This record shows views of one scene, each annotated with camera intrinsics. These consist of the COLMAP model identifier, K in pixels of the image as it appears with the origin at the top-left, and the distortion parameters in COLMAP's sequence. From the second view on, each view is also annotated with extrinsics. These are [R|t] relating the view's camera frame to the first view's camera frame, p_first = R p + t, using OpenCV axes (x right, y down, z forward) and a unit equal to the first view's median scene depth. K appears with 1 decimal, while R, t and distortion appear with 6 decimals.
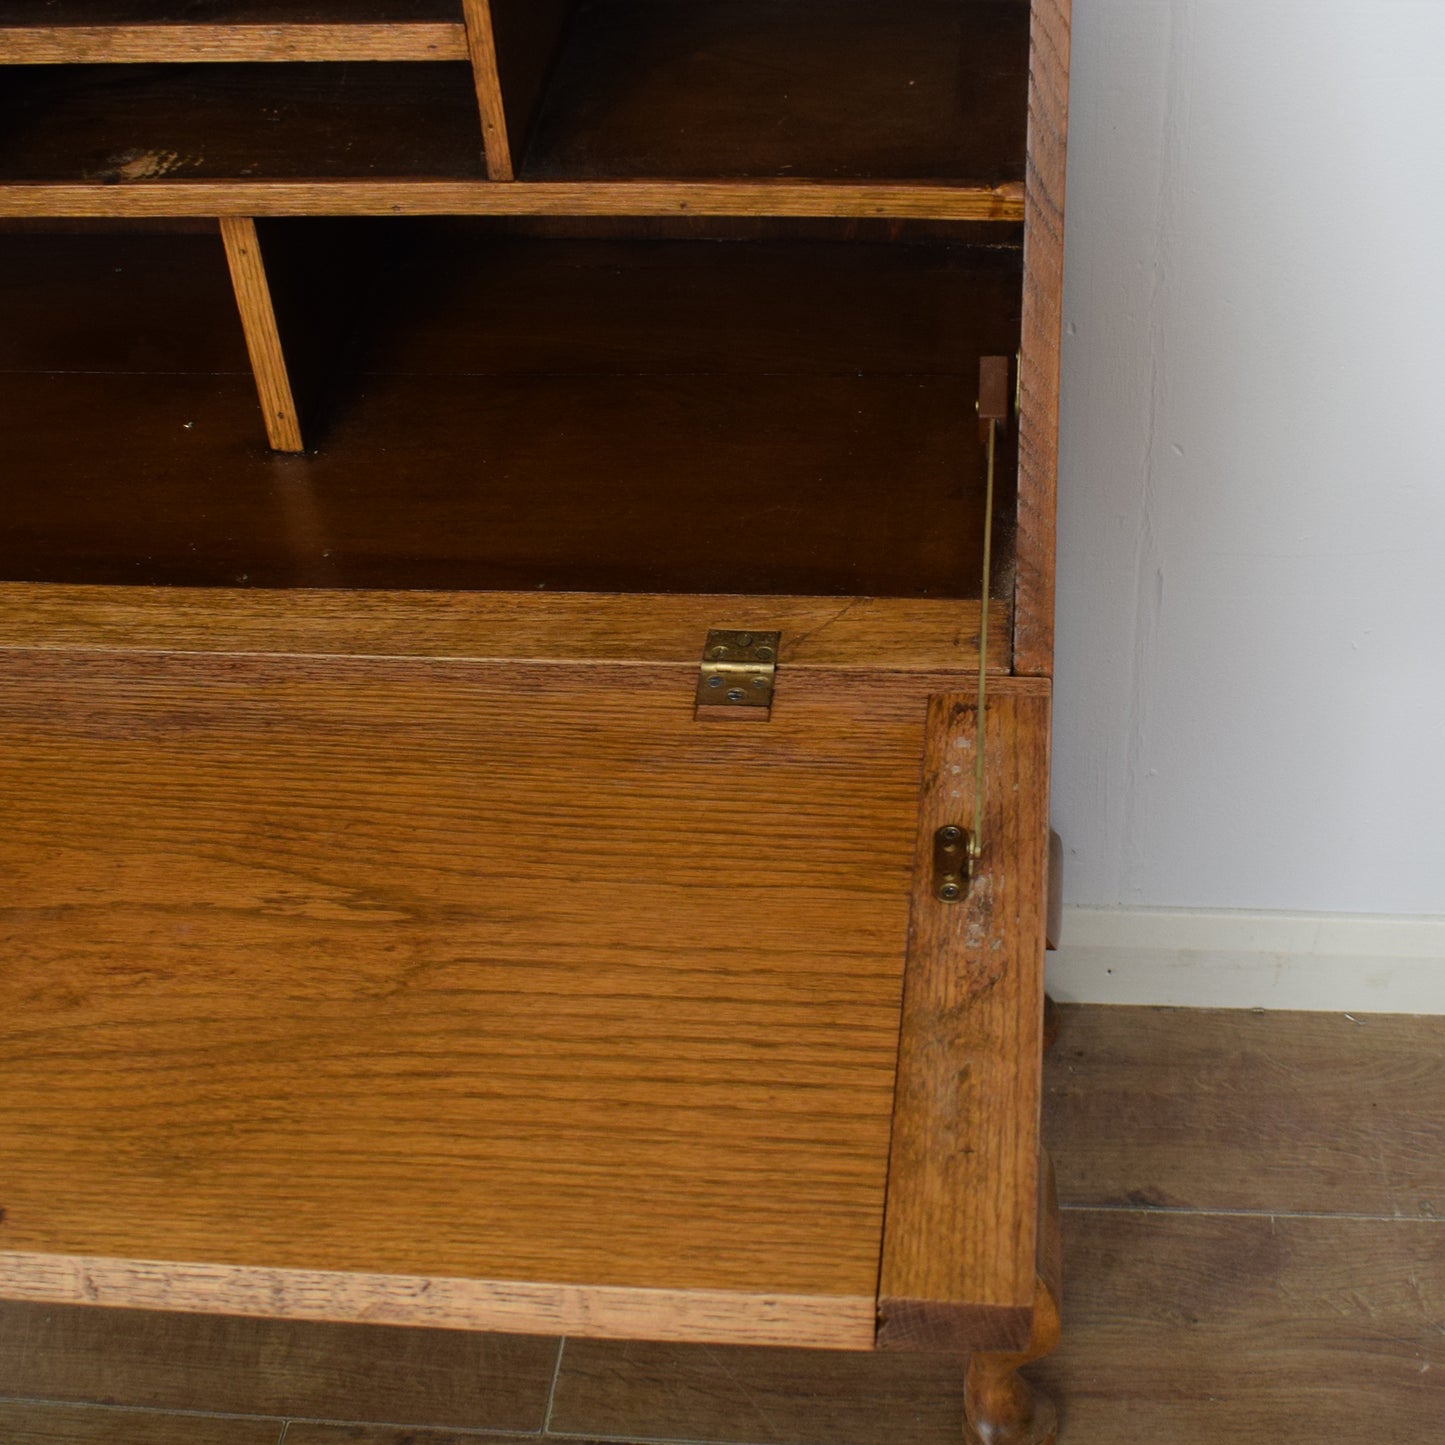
lens RADIAL K [[2330.0, 0, 890.0], [0, 2330.0, 639.0], [0, 0, 1]] dist [-0.086943, 0.000000]
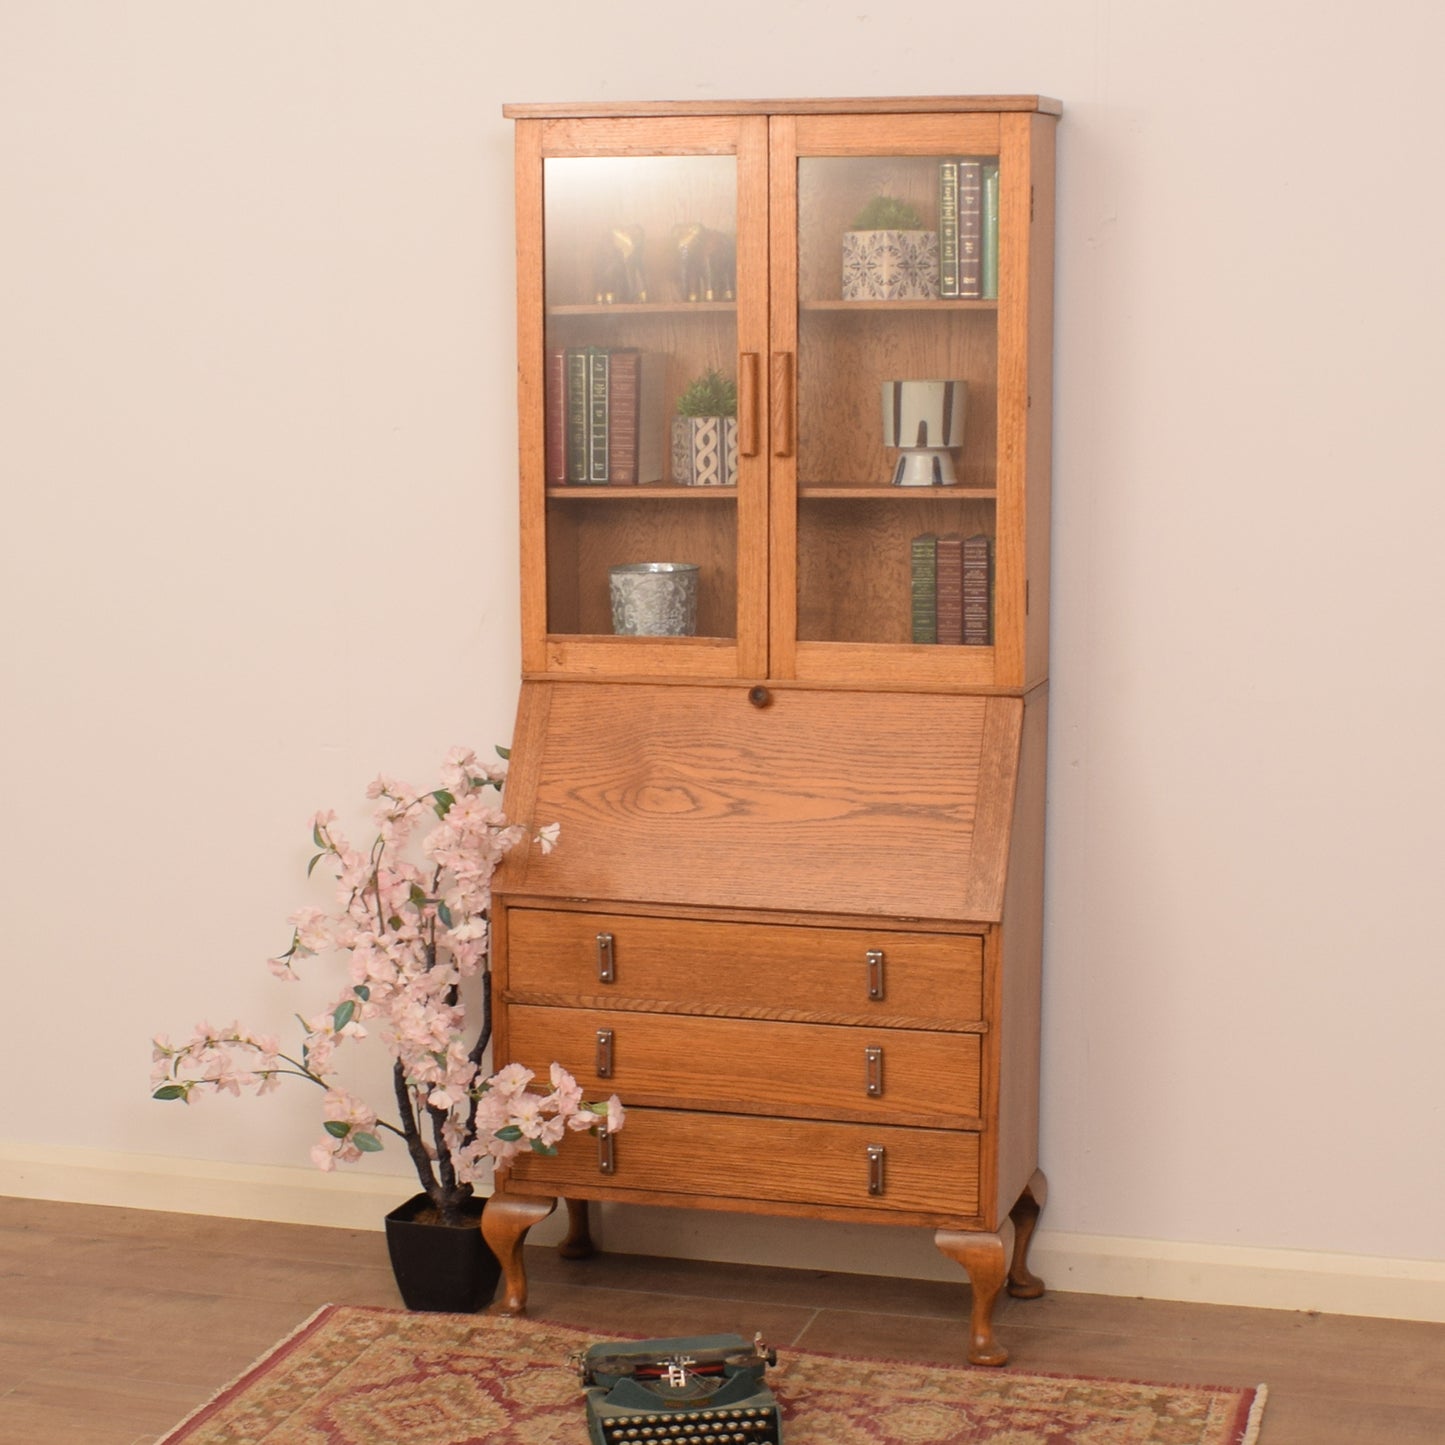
lens RADIAL K [[3060.2, 0, 720.6], [0, 3060.2, 783.1], [0, 0, 1]] dist [-0.097507, 0.000000]
pose [[0.978476, 0.058659, -0.197847, 0.503161], [-0.153329, 0.848324, -0.506791, 2.013566], [0.138111, 0.526219, 0.839058, -2.663338]]
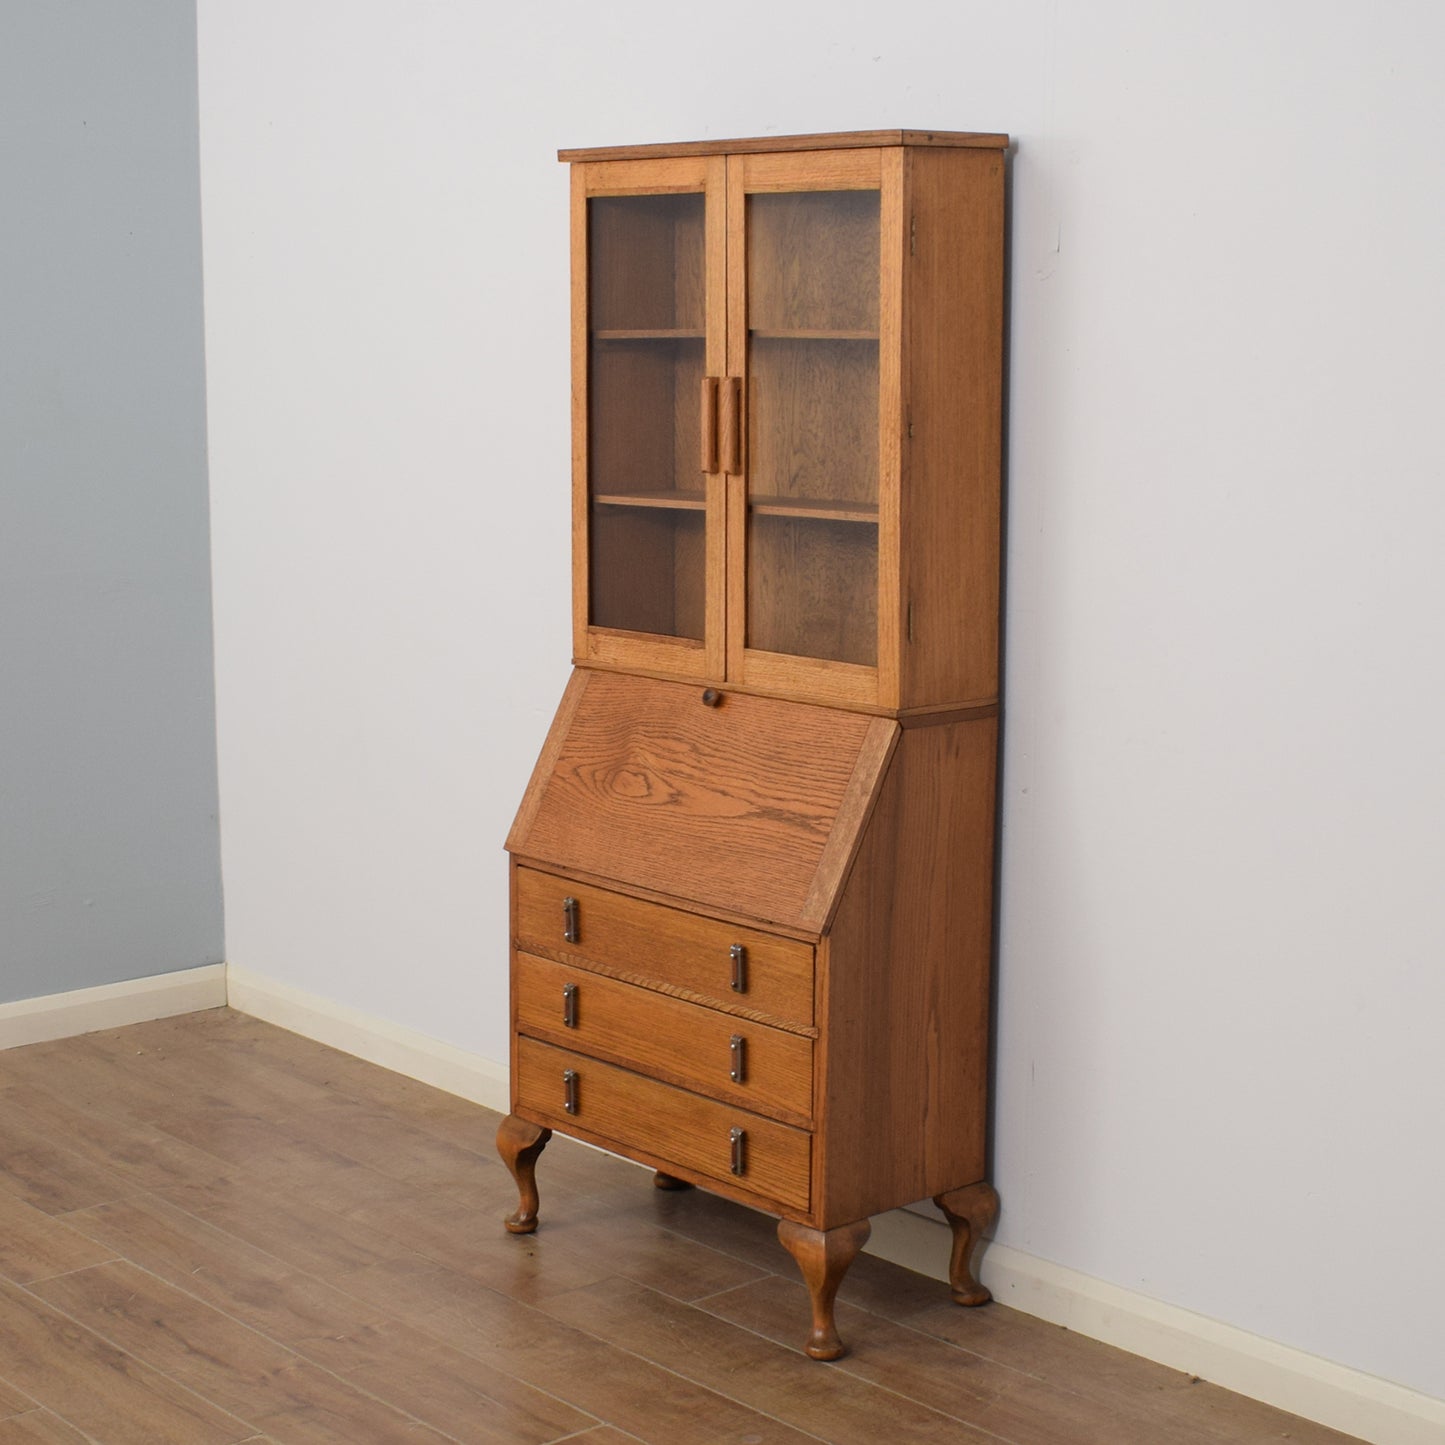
lens RADIAL K [[2619.4, 0, 769.6], [0, 2619.4, 746.7], [0, 0, 1]] dist [-0.104187, 0.000000]
pose [[0.726269, 0.148331, -0.671216, 2.430038], [-0.470065, 0.819627, -0.327491, 1.034969], [0.501570, 0.553362, 0.664995, -1.652430]]
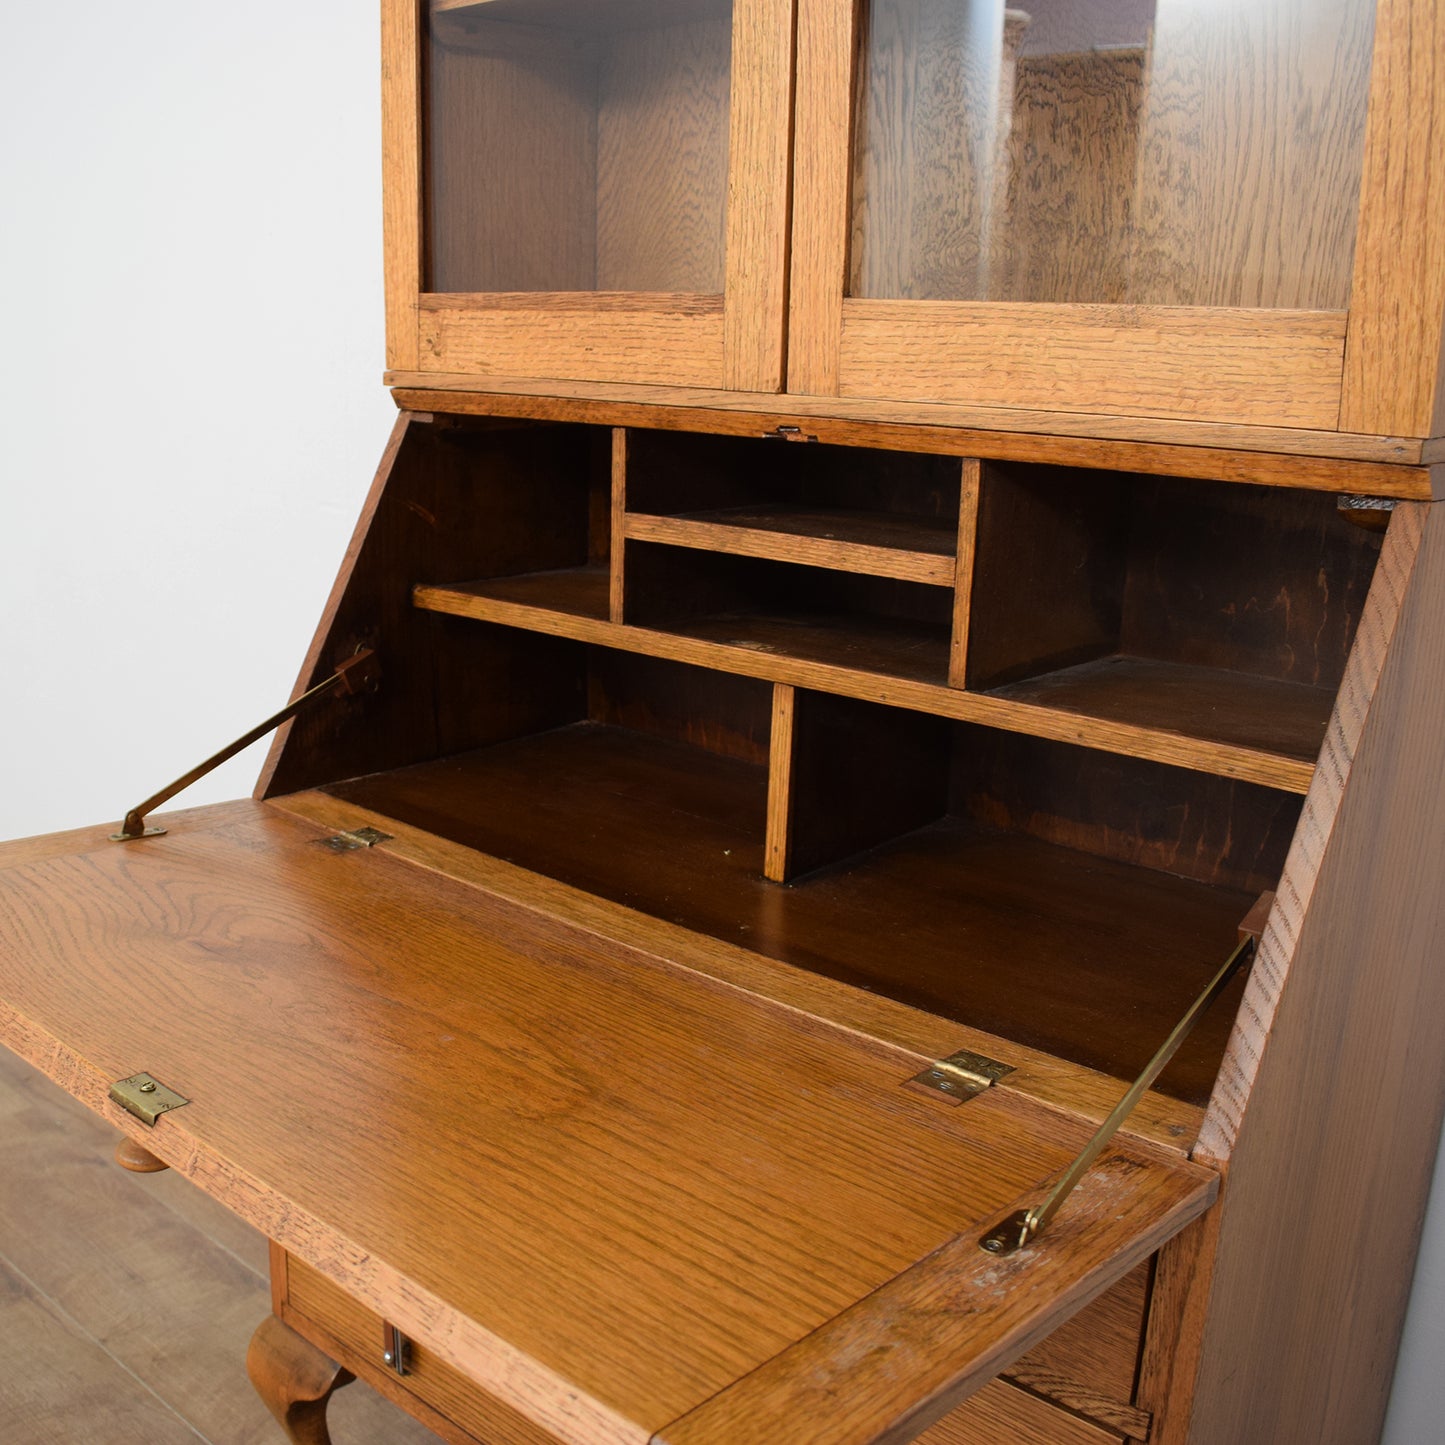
lens RADIAL K [[1650.7, 0, 572.8], [0, 1650.7, 714.7], [0, 0, 1]] dist [-0.090921, 0.000000]
pose [[0.750427, 0.198532, -0.630431, 0.258070], [-0.454494, 0.847527, -0.274103, 0.167363], [0.479889, 0.492222, 0.726239, 0.230797]]
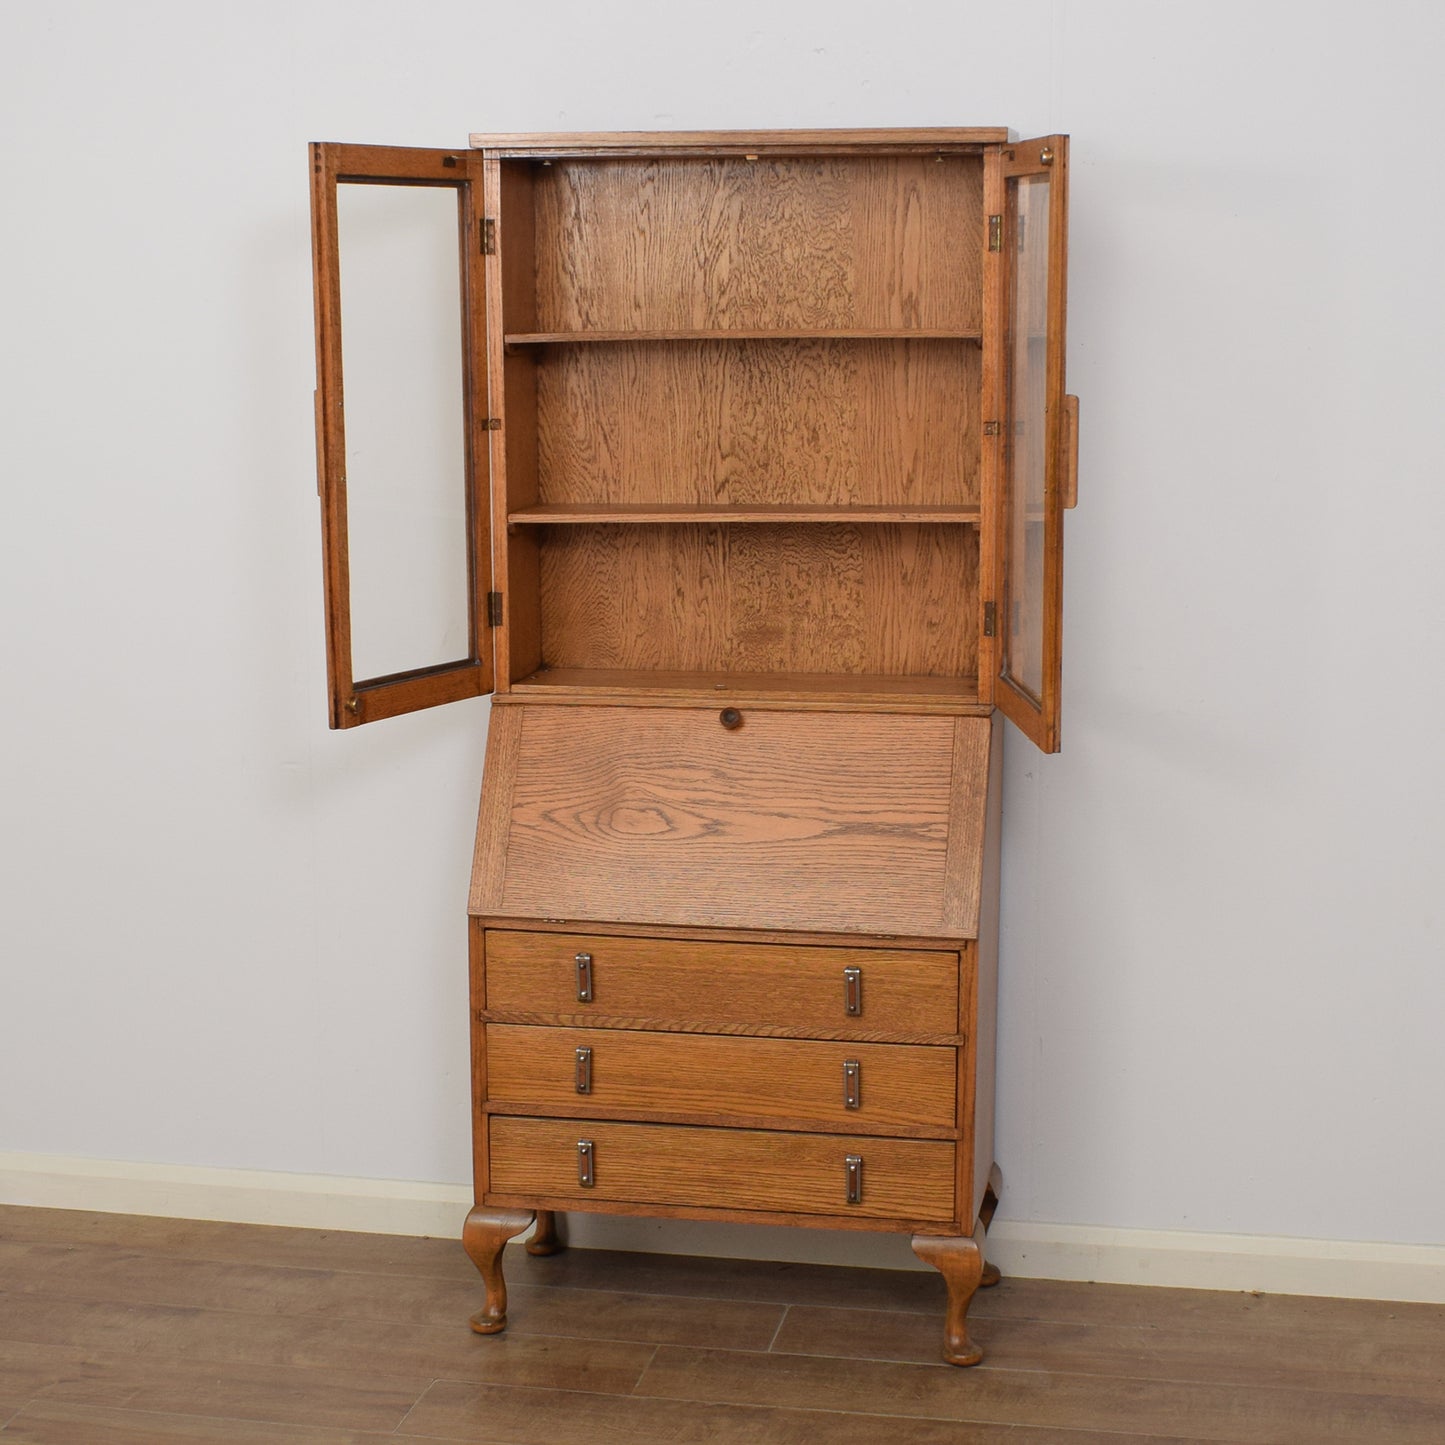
lens RADIAL K [[2602.3, 0, 750.4], [0, 2602.3, 763.3], [0, 0, 1]] dist [-0.099873, 0.000000]
pose [[0.992790, 0.046797, -0.110358, 0.140380], [-0.096115, 0.860916, -0.499585, 1.637044], [0.071630, 0.506590, 0.859207, -2.278855]]
